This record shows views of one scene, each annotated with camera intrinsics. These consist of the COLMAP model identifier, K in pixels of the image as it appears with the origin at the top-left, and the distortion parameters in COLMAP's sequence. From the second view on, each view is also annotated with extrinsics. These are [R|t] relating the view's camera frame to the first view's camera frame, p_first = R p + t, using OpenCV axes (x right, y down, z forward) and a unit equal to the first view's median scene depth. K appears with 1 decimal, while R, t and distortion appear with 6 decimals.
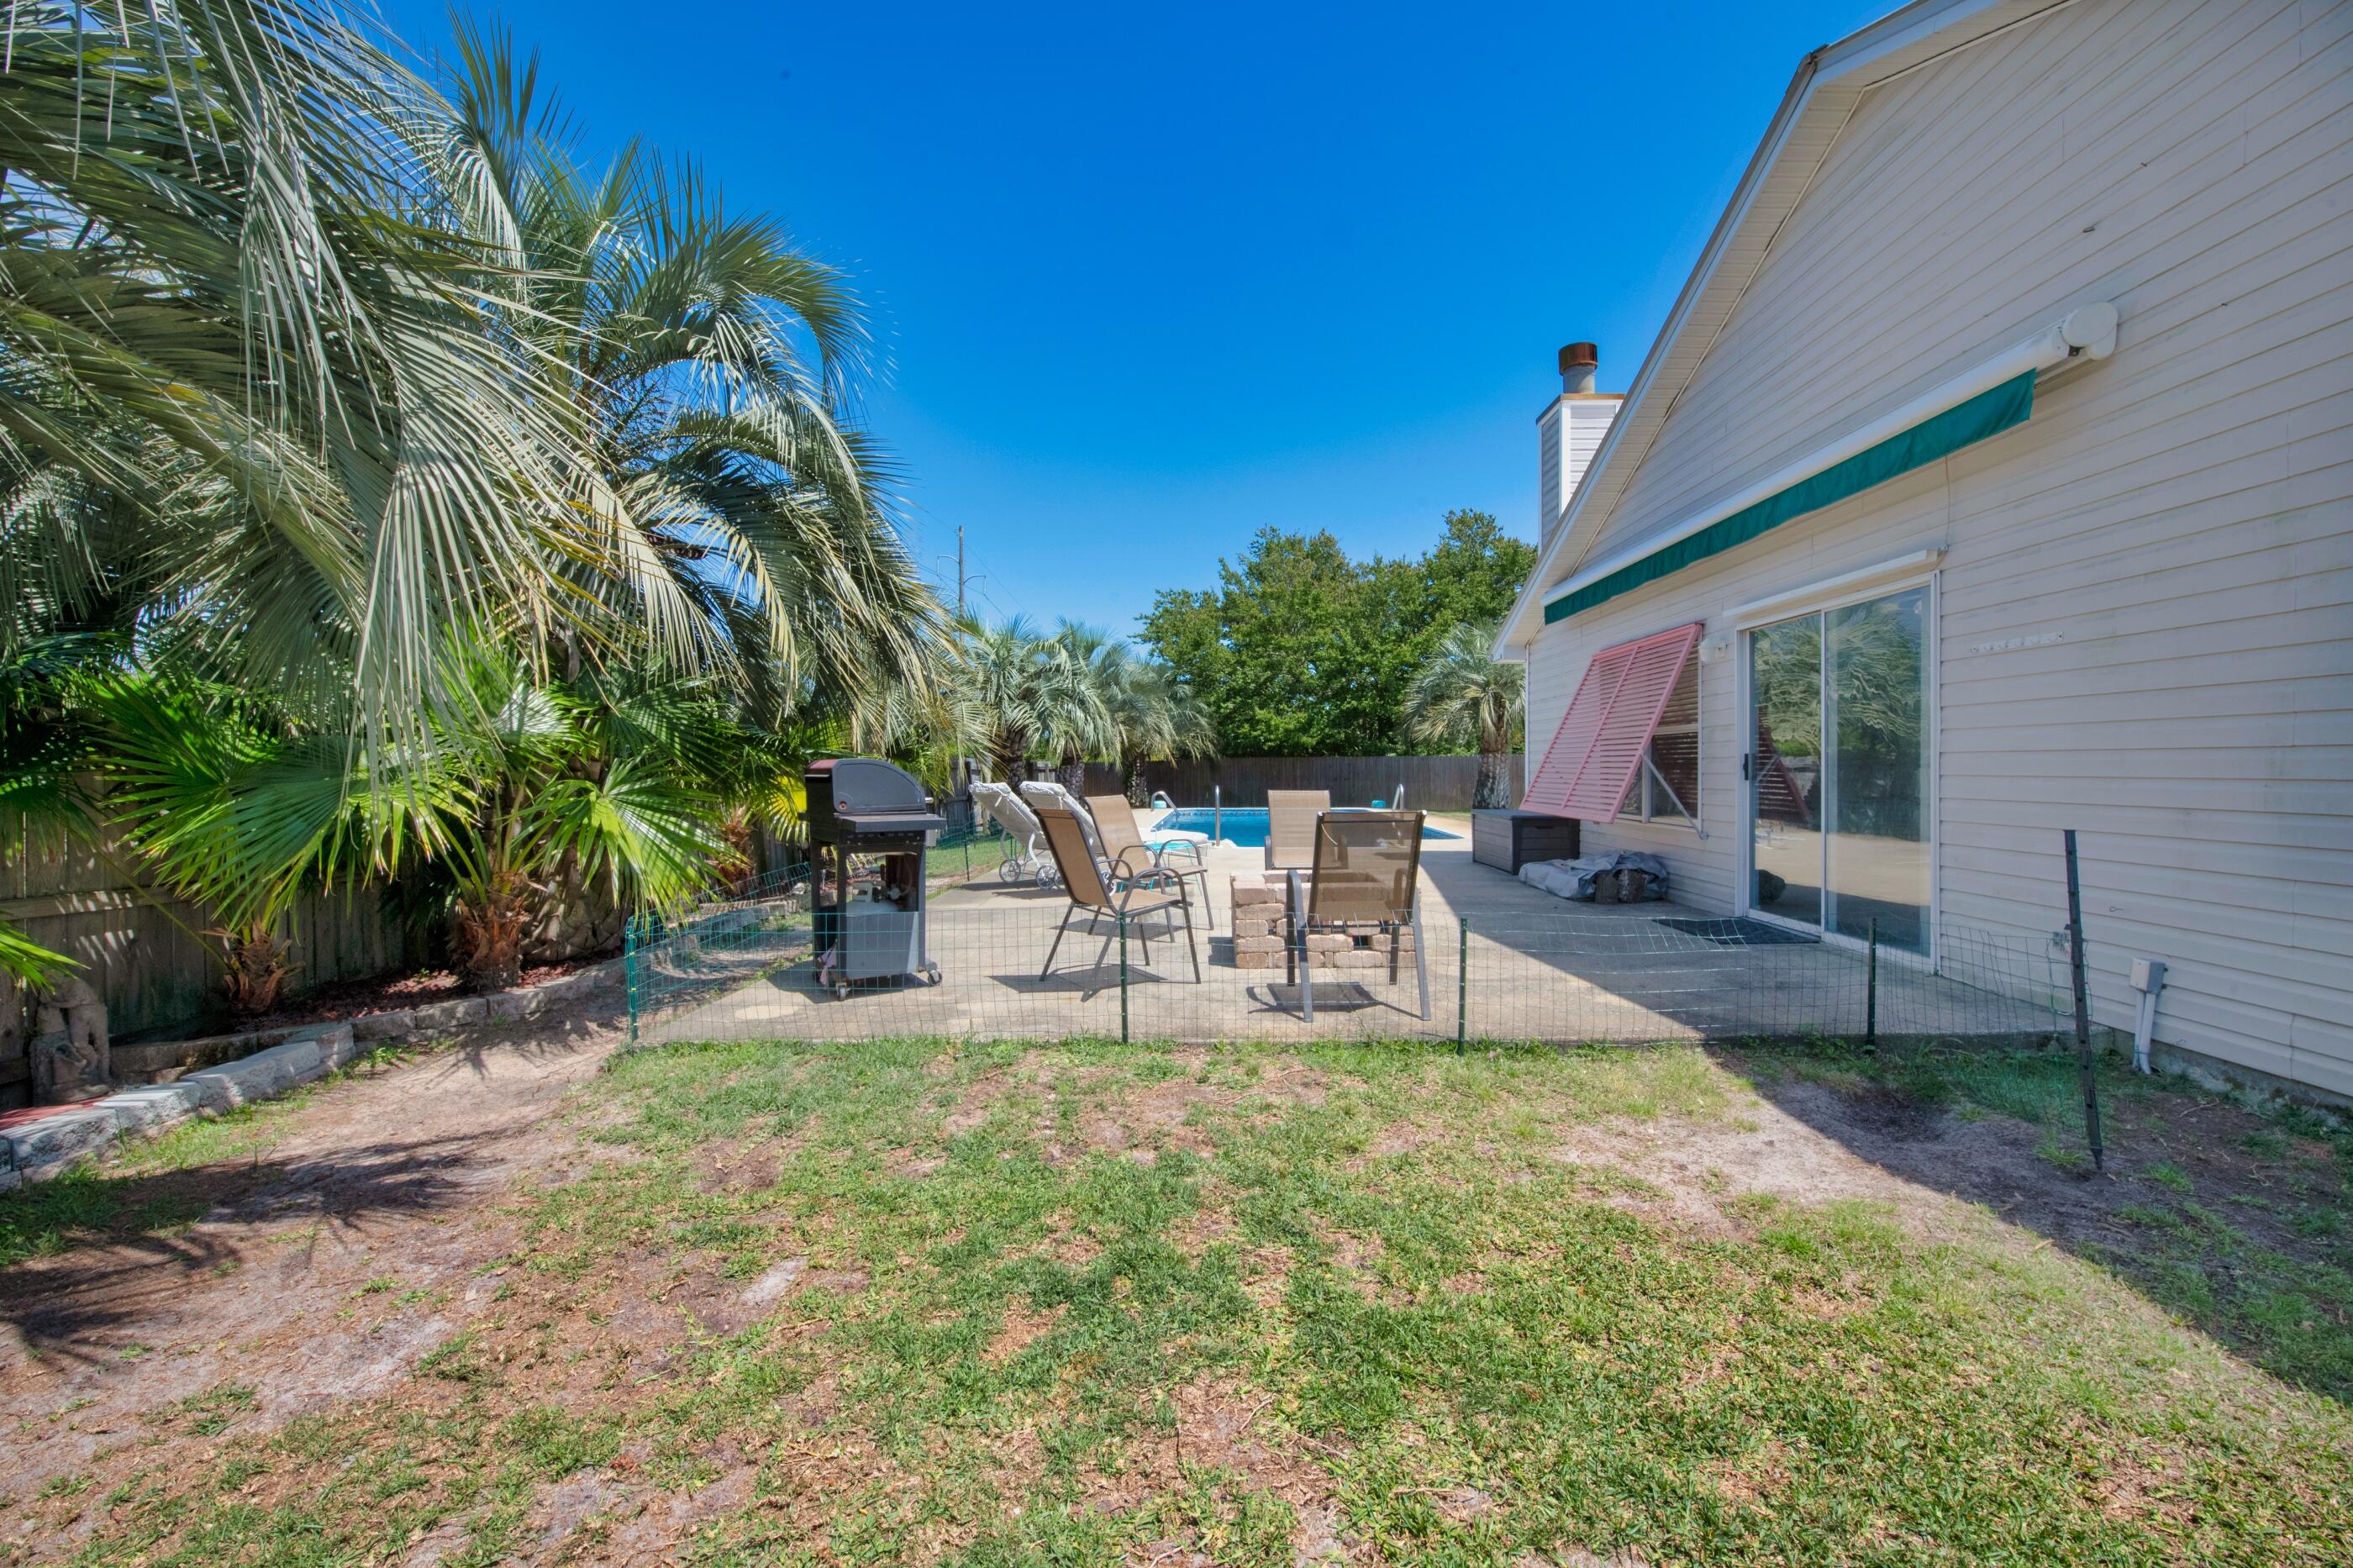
lens RADIAL K [[952.4, 0, 1209.5], [0, 952.4, 783.0], [0, 0, 1]] dist [-0.003787, -0.002841]
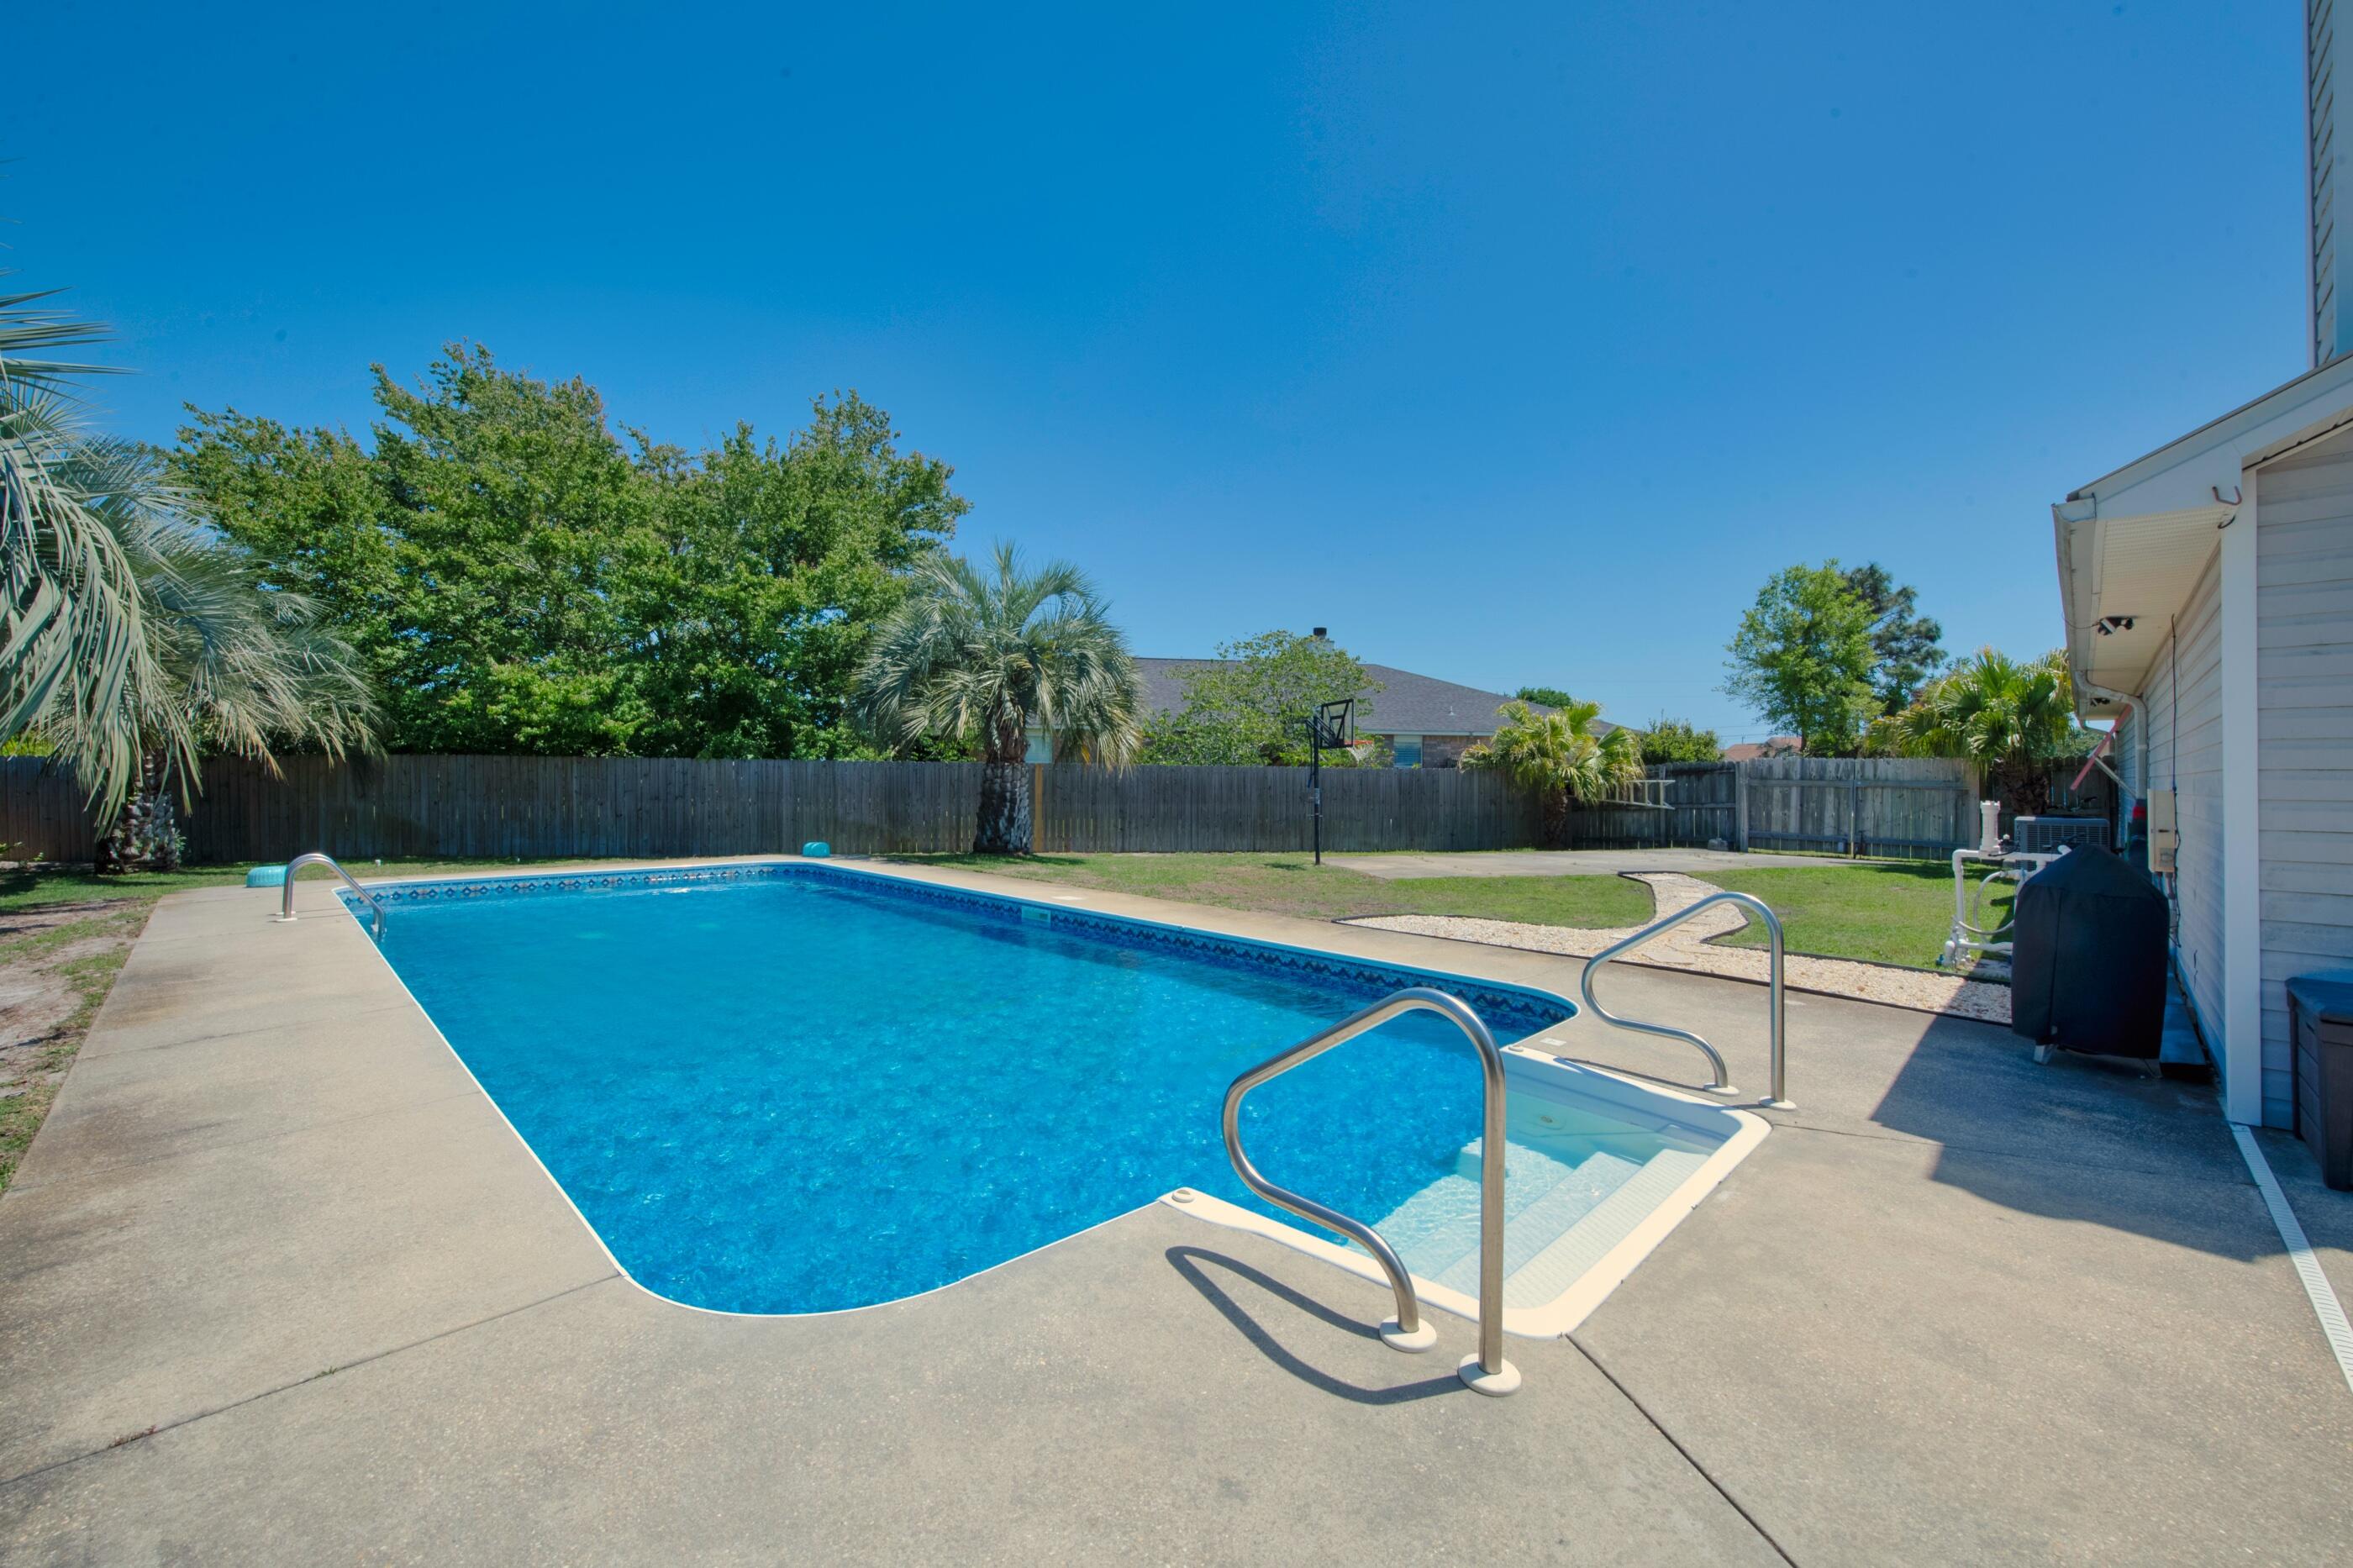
lens RADIAL K [[952.4, 0, 1186.7], [0, 952.4, 777.8], [0, 0, 1]] dist [-0.003787, -0.002841]
pose [[0.694105, 0.005396, 0.719853, -0.058305], [-0.003757, 0.999985, -0.003873, -0.014546], [-0.719864, -0.000017, 0.694115, 0.381261]]
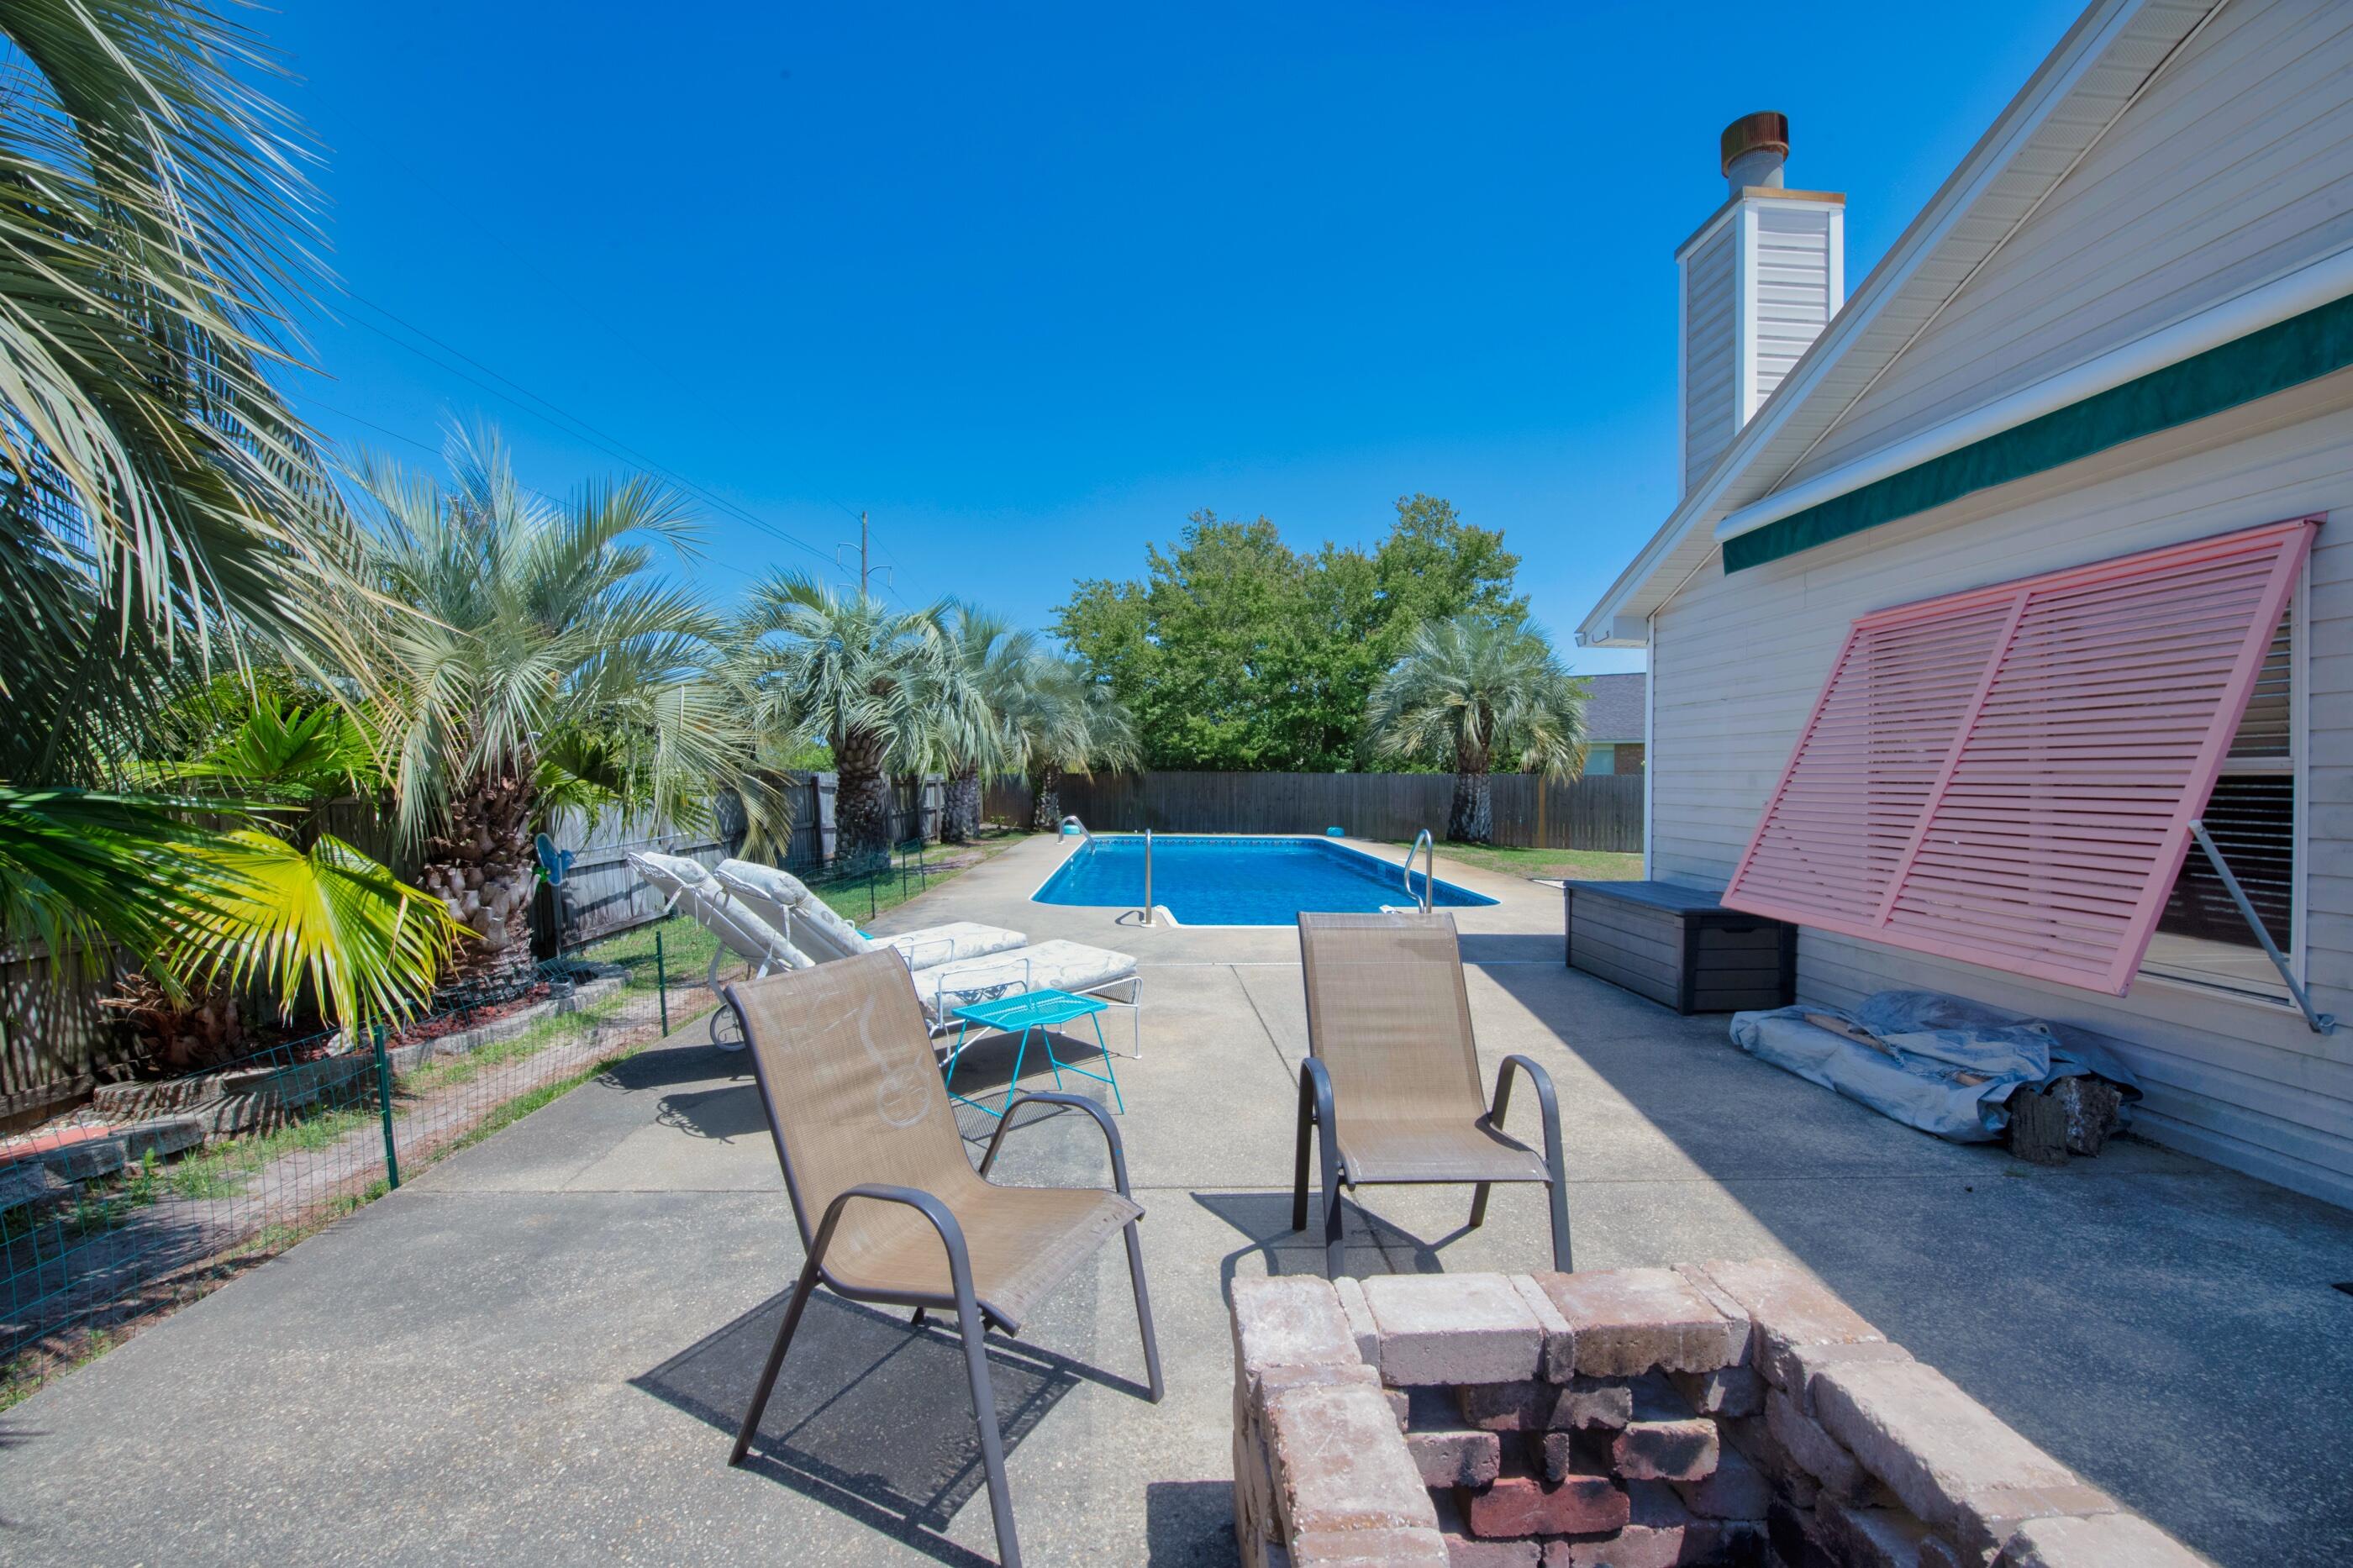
lens RADIAL K [[952.4, 0, 1200.2], [0, 952.4, 791.6], [0, 0, 1]] dist [-0.003787, -0.002841]
pose [[0.997203, 0.013187, 0.073566, -0.002054], [-0.013247, 0.999912, 0.000323, -0.009549], [-0.073555, -0.001296, 0.997290, 0.144760]]
